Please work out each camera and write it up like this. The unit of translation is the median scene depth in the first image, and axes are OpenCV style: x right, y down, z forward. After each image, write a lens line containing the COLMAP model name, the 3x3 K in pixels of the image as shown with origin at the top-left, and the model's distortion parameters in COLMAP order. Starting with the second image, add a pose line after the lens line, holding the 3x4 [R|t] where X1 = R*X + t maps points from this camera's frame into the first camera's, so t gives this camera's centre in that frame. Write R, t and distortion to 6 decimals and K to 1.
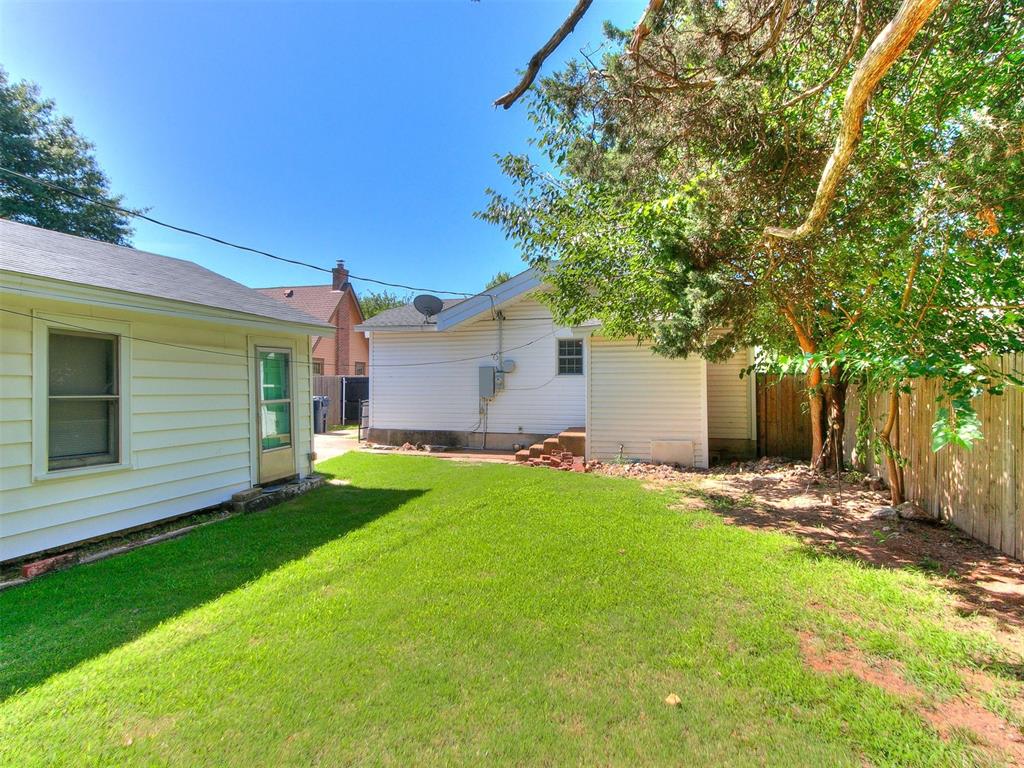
lens RADIAL K [[544.2, 0, 508.4], [0, 544.2, 385.7], [0, 0, 1]] dist [-0.006324, 0.004406]
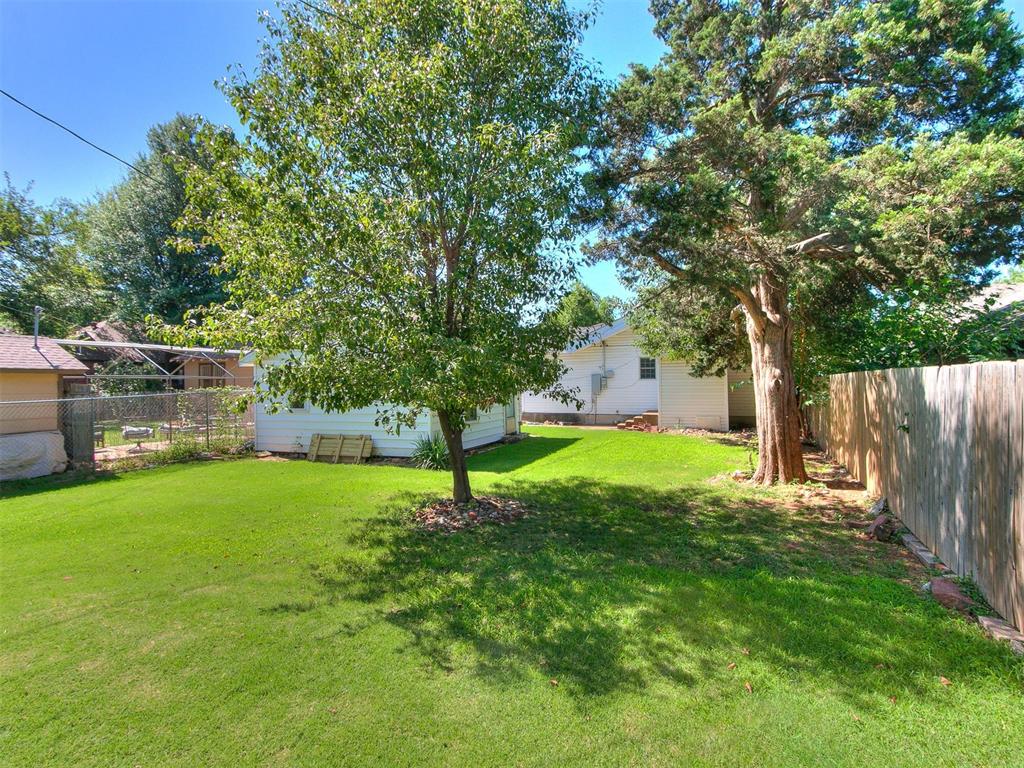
lens RADIAL K [[544.2, 0, 502.3], [0, 544.2, 383.2], [0, 0, 1]] dist [-0.006324, 0.004406]
pose [[0.992827, -0.010567, -0.119091, -0.192261], [0.011158, 0.999929, 0.004298, -0.028370], [0.119037, -0.005596, 0.992874, -1.046728]]
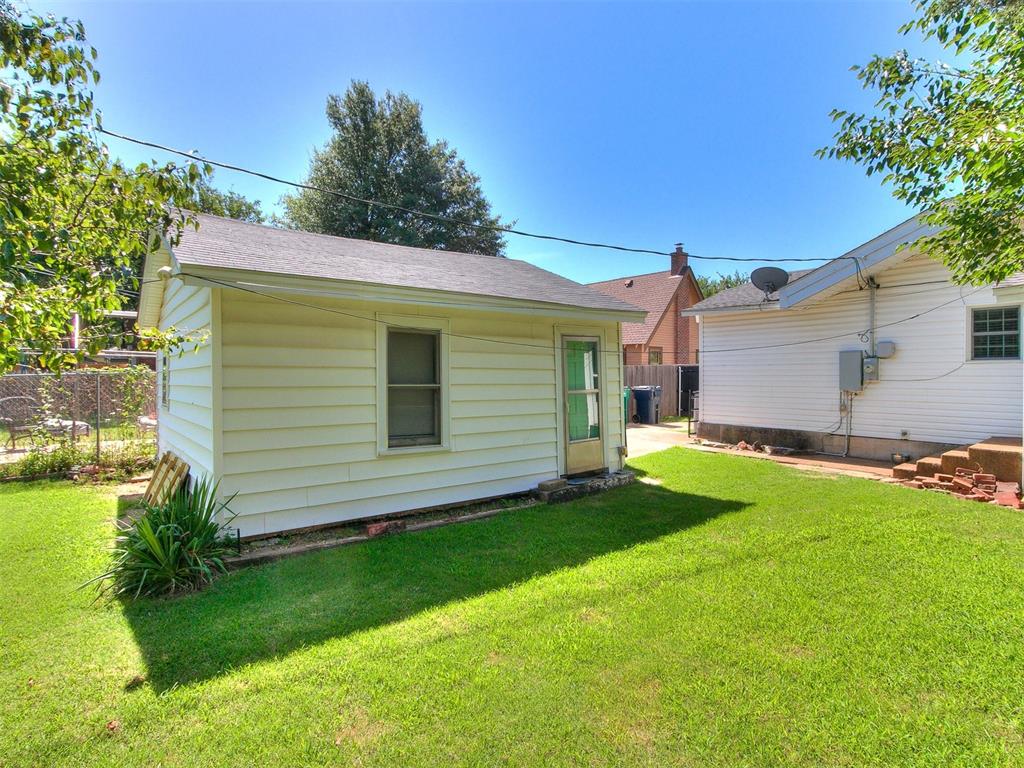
lens RADIAL K [[544.2, 0, 504.3], [0, 544.2, 374.6], [0, 0, 1]] dist [-0.006324, 0.004406]
pose [[0.801387, 0.000740, -0.598145, 0.041361], [-0.000434, 1.000000, 0.000657, -0.002020], [0.598146, -0.000267, 0.801387, 0.126442]]
